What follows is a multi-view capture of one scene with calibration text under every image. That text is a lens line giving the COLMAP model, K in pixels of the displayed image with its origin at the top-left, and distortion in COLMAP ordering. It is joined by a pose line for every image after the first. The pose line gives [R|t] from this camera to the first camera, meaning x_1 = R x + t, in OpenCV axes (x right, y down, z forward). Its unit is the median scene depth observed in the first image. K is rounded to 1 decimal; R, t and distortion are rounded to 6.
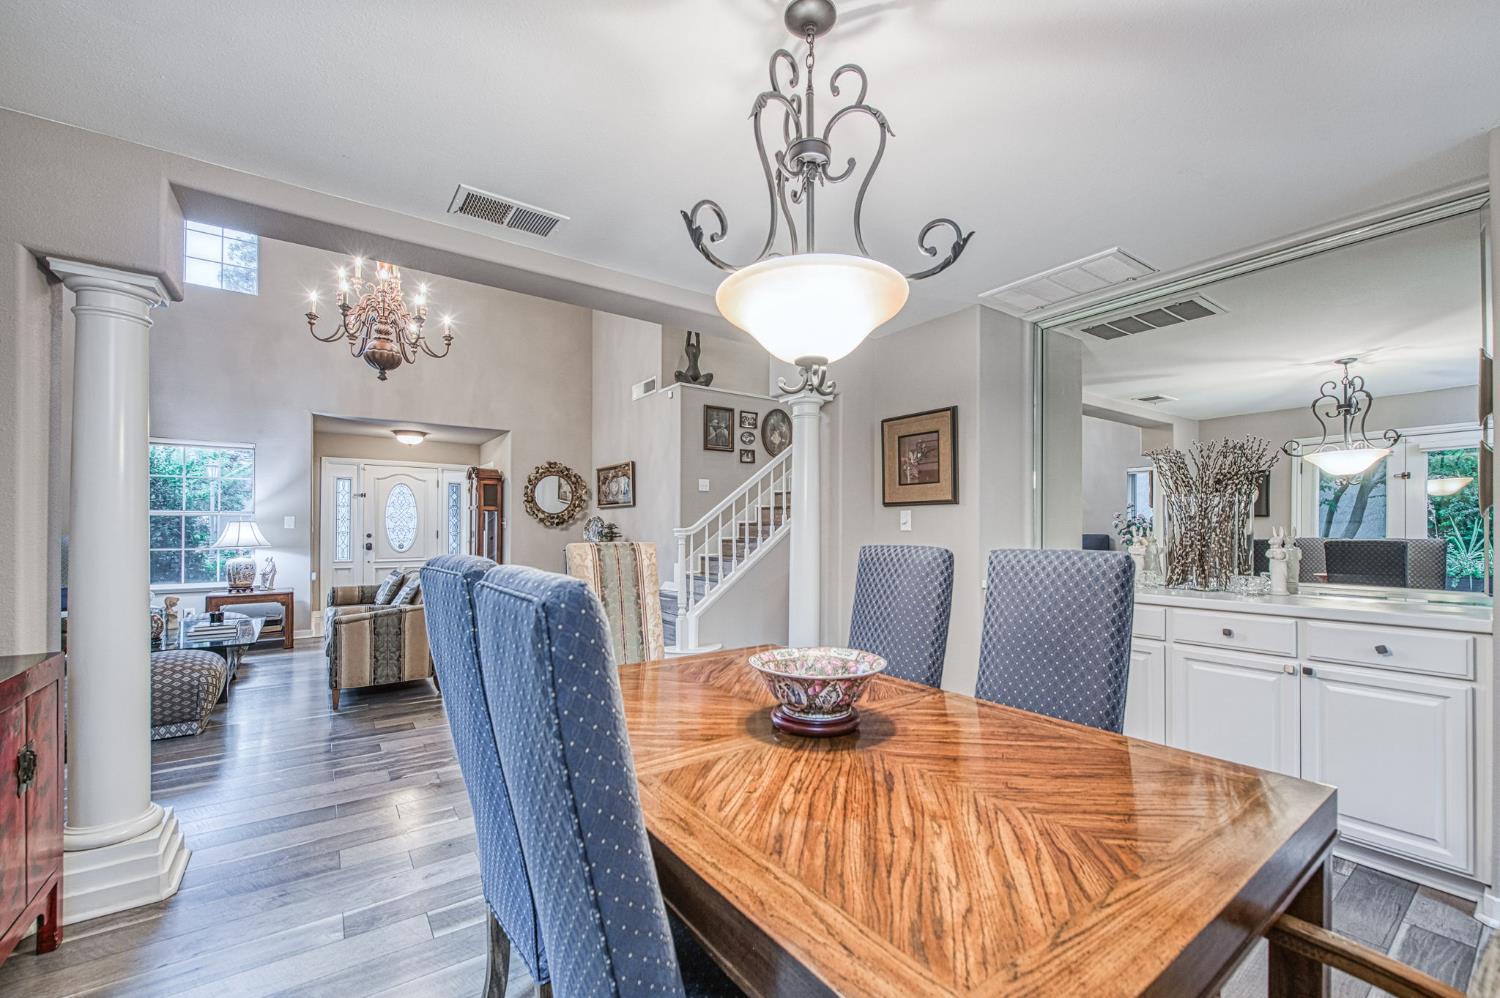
lens RADIAL K [[606.7, 0, 762.2], [0, 606.7, 525.1], [0, 0, 1]] dist [-0.000691, -0.000024]
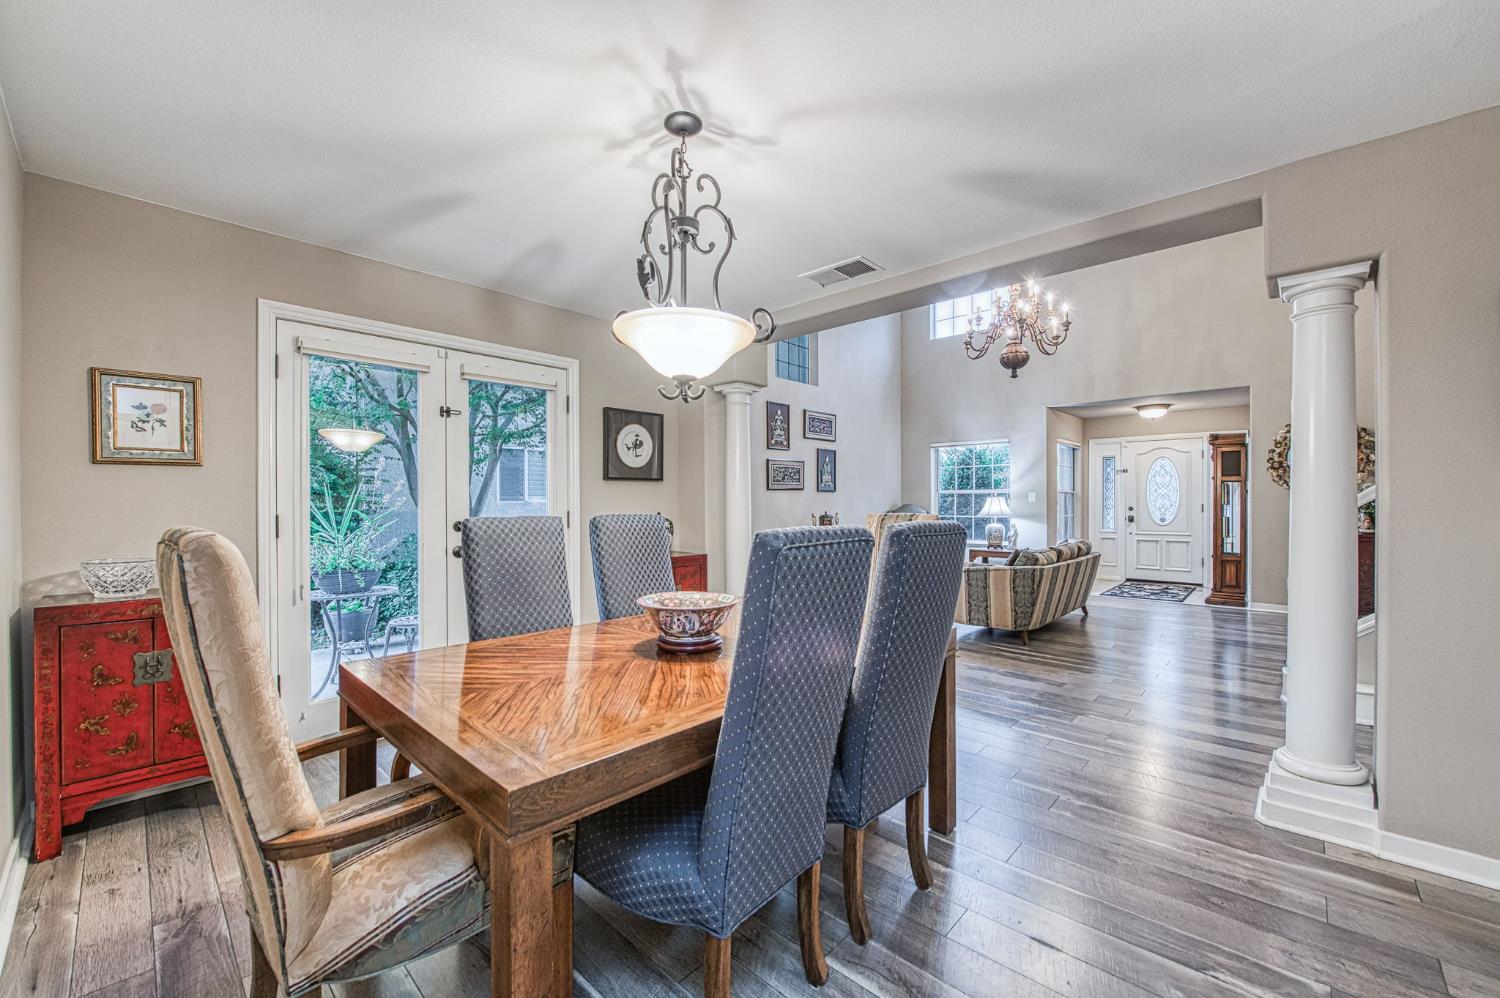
lens RADIAL K [[606.7, 0, 764.9], [0, 606.7, 503.7], [0, 0, 1]] dist [-0.000691, -0.000024]
pose [[0.178364, 0.001816, -0.983963, 0.366929], [0.006082, 0.999977, 0.002948, 0.002098], [0.983946, -0.006510, 0.178349, 0.235364]]
